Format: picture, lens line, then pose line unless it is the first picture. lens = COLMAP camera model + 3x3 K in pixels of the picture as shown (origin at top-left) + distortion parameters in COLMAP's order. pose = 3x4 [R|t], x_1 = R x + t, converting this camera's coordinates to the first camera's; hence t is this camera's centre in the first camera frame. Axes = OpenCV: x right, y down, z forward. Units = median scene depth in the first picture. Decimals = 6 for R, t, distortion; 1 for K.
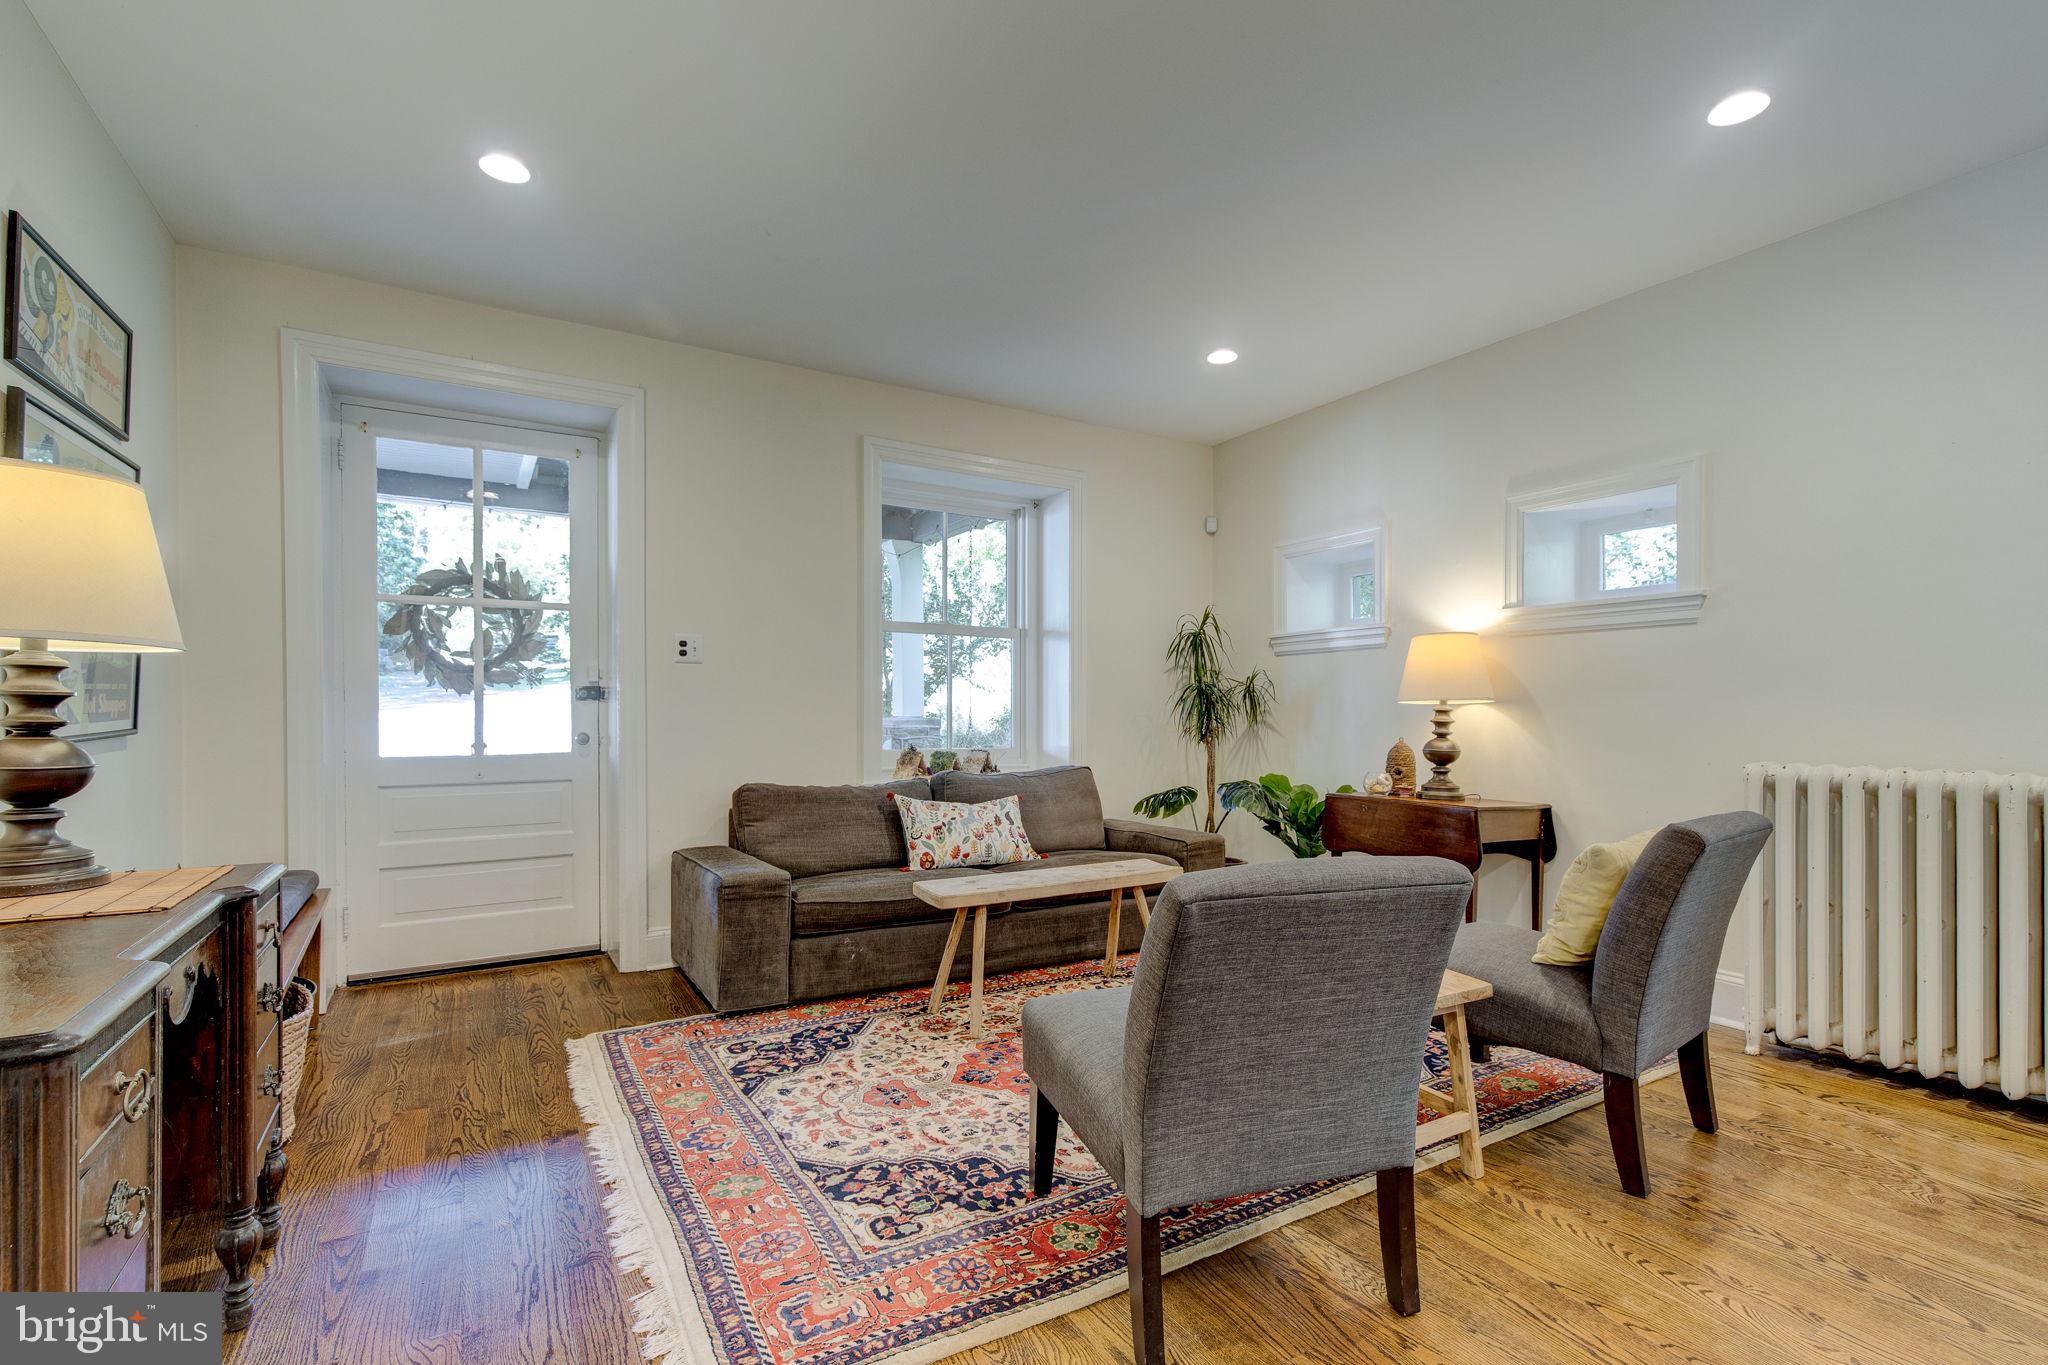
lens RADIAL K [[940.2, 0, 1053.7], [0, 940.2, 694.1], [0, 0, 1]] dist [0.002867, -0.000132]
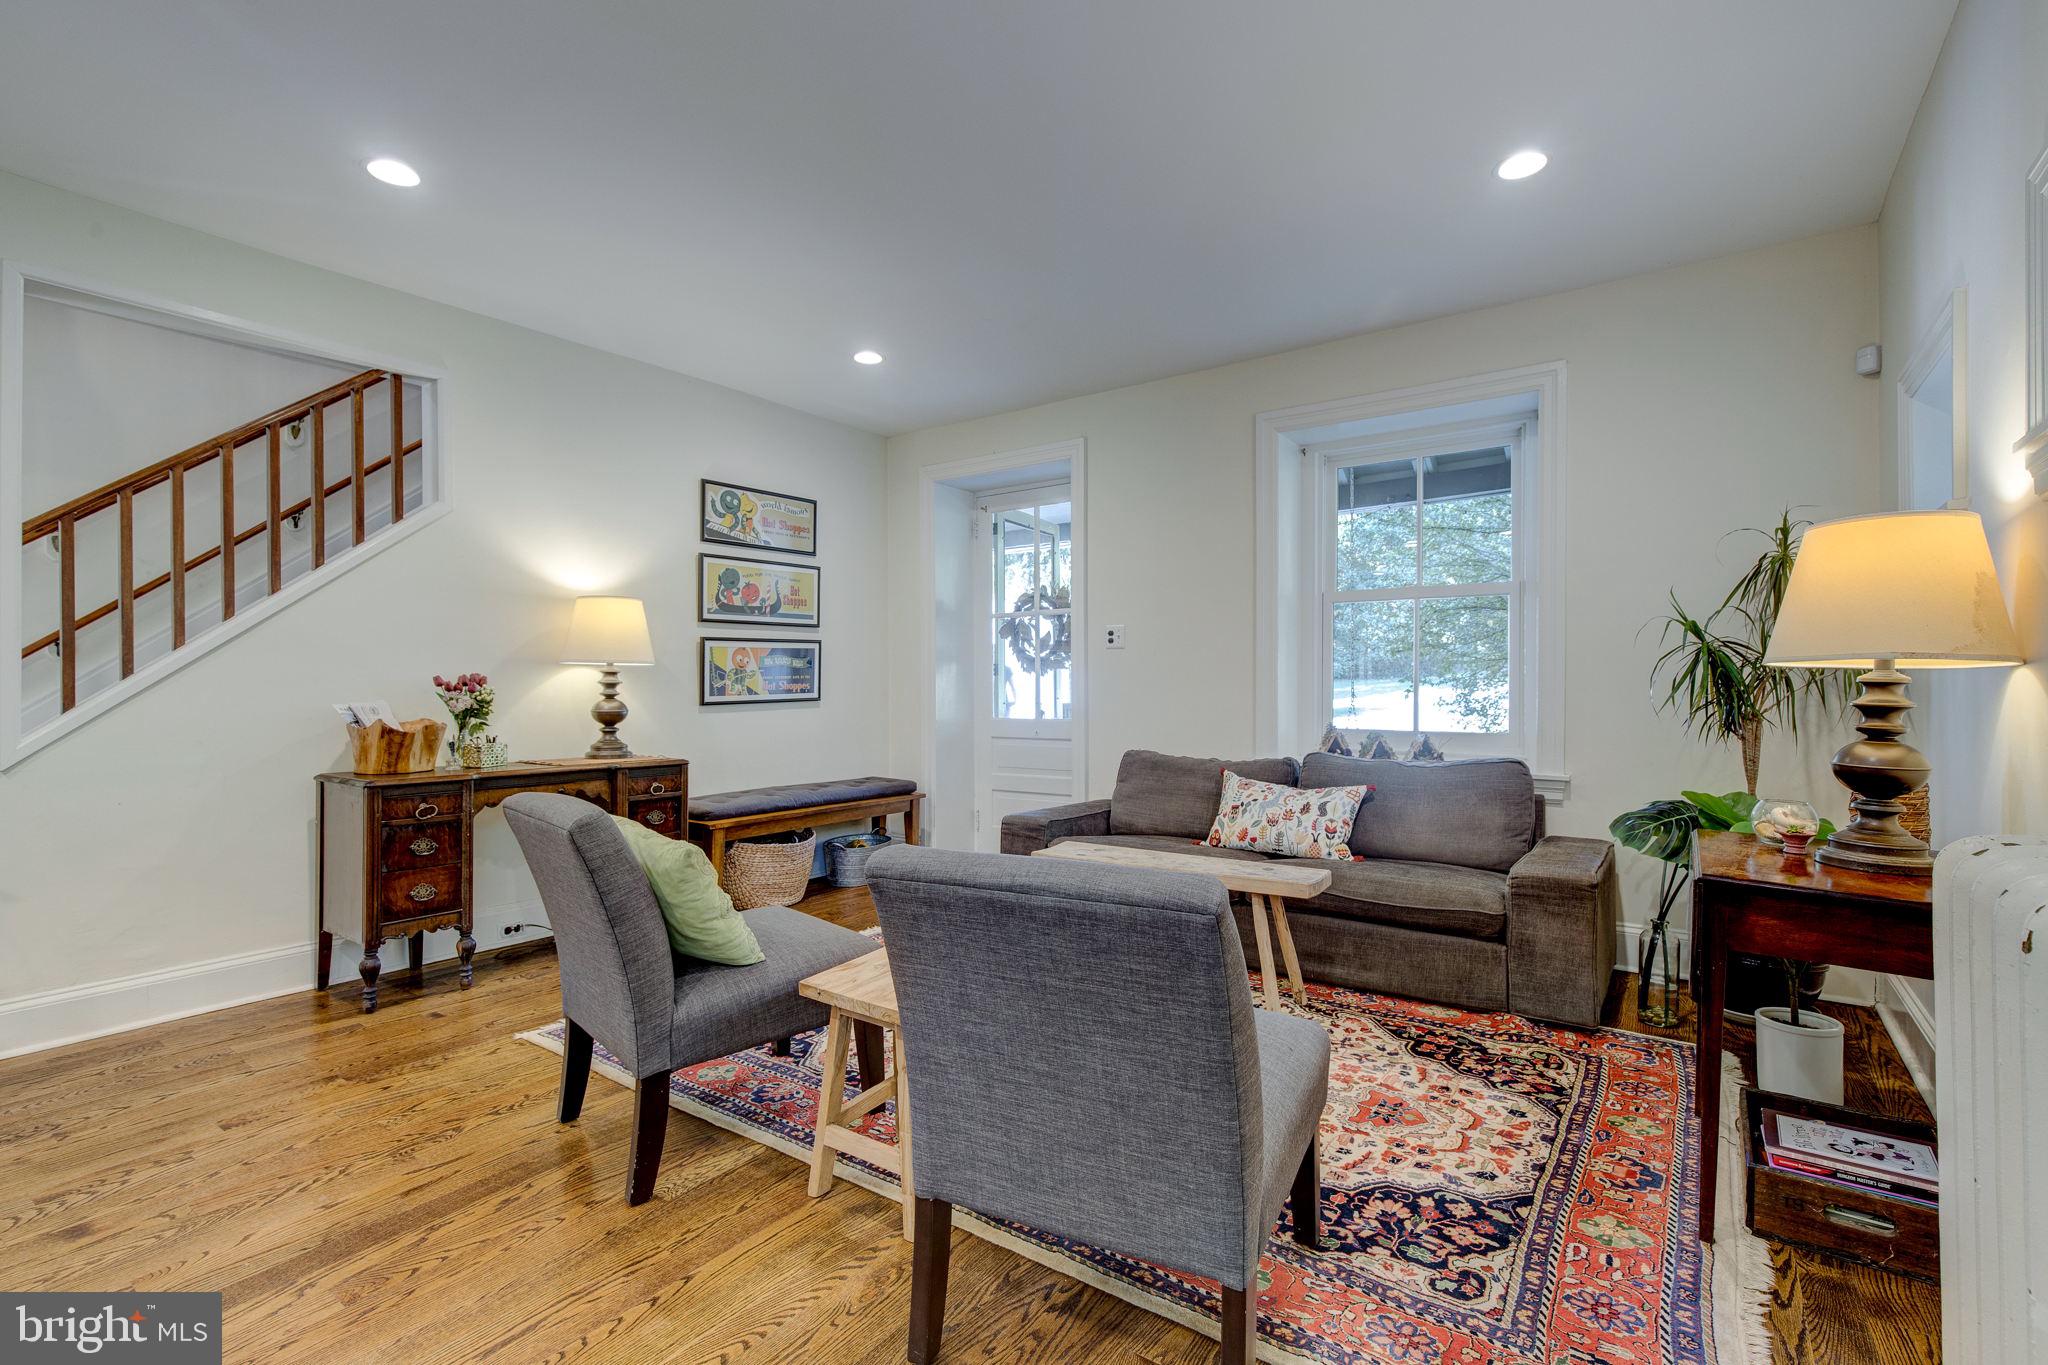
lens RADIAL K [[932.7, 0, 1024.0], [0, 932.7, 682.5], [0, 0, 1]] dist [-0.002667, -0.000063]
pose [[0.394153, -0.008971, -0.919001, 0.677566], [0.018360, 0.999830, -0.001886, 0.010531], [0.918861, -0.016129, 0.394251, 0.416277]]
